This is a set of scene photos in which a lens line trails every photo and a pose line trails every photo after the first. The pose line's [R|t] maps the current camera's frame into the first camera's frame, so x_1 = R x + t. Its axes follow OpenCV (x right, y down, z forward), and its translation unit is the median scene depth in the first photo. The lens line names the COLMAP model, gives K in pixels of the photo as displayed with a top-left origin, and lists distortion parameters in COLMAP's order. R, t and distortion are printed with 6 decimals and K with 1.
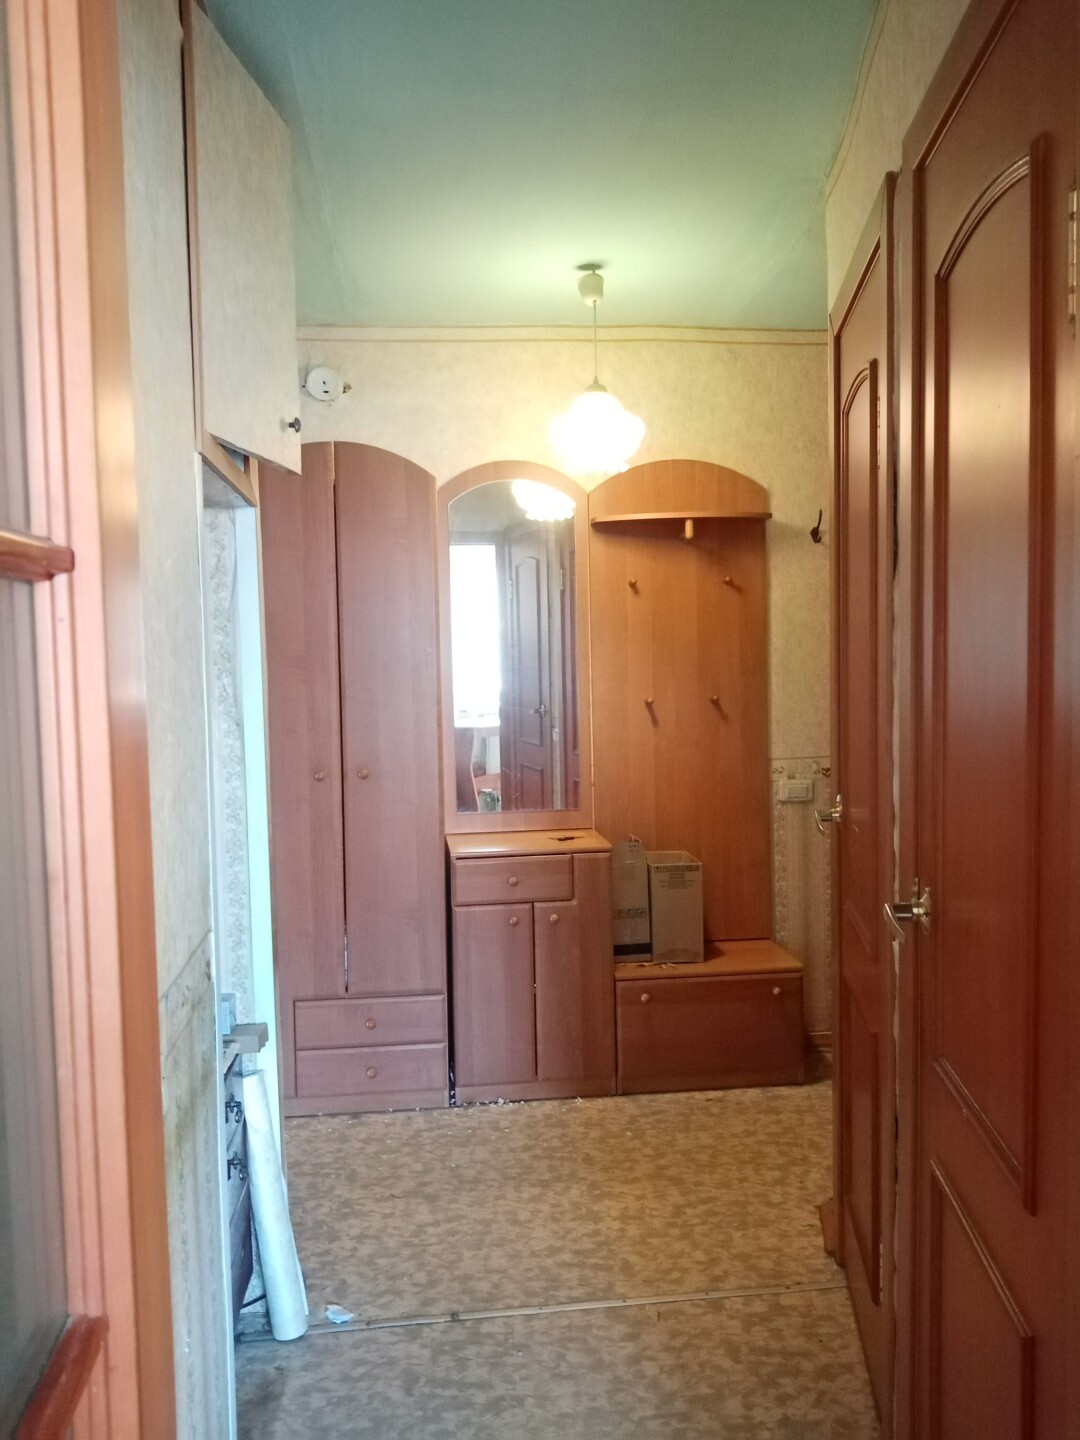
lens RADIAL K [[1115.8, 0, 547.3], [0, 1115.8, 725.6], [0, 0, 1]] dist [0.041416, -0.067662]
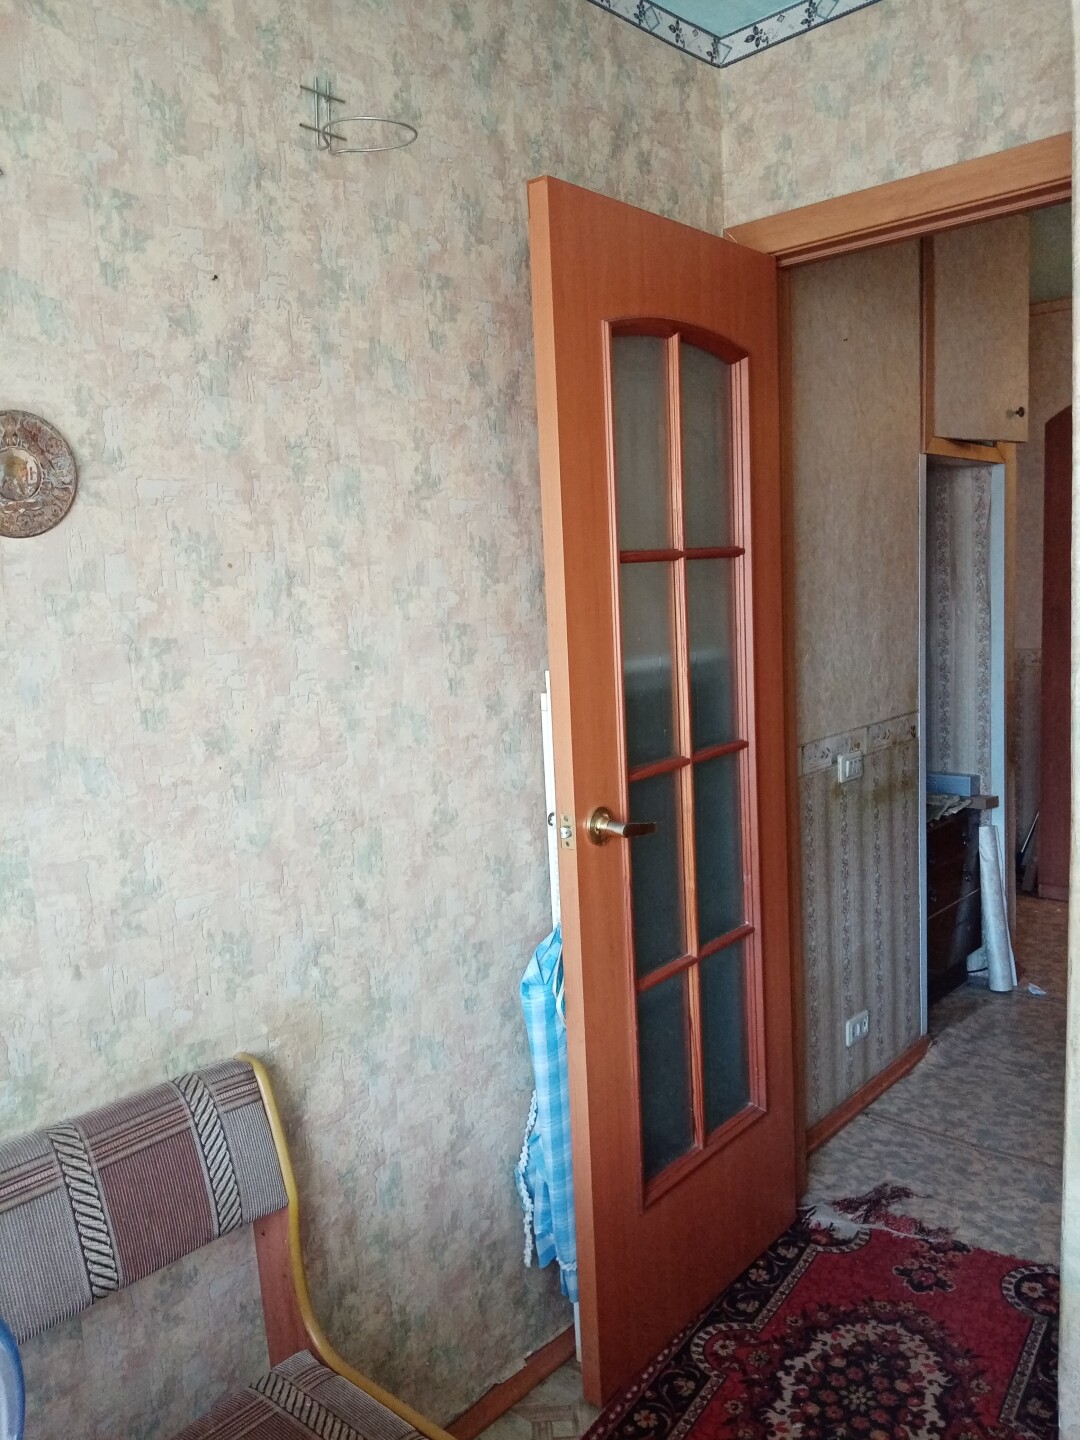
lens RADIAL K [[1115.8, 0, 547.3], [0, 1115.8, 725.6], [0, 0, 1]] dist [0.041416, -0.067662]
pose [[0.666753, 0.080293, -0.740940, 0.490684], [-0.011126, 0.995141, 0.097828, 0.020967], [0.745195, -0.056983, 0.664407, -0.514264]]
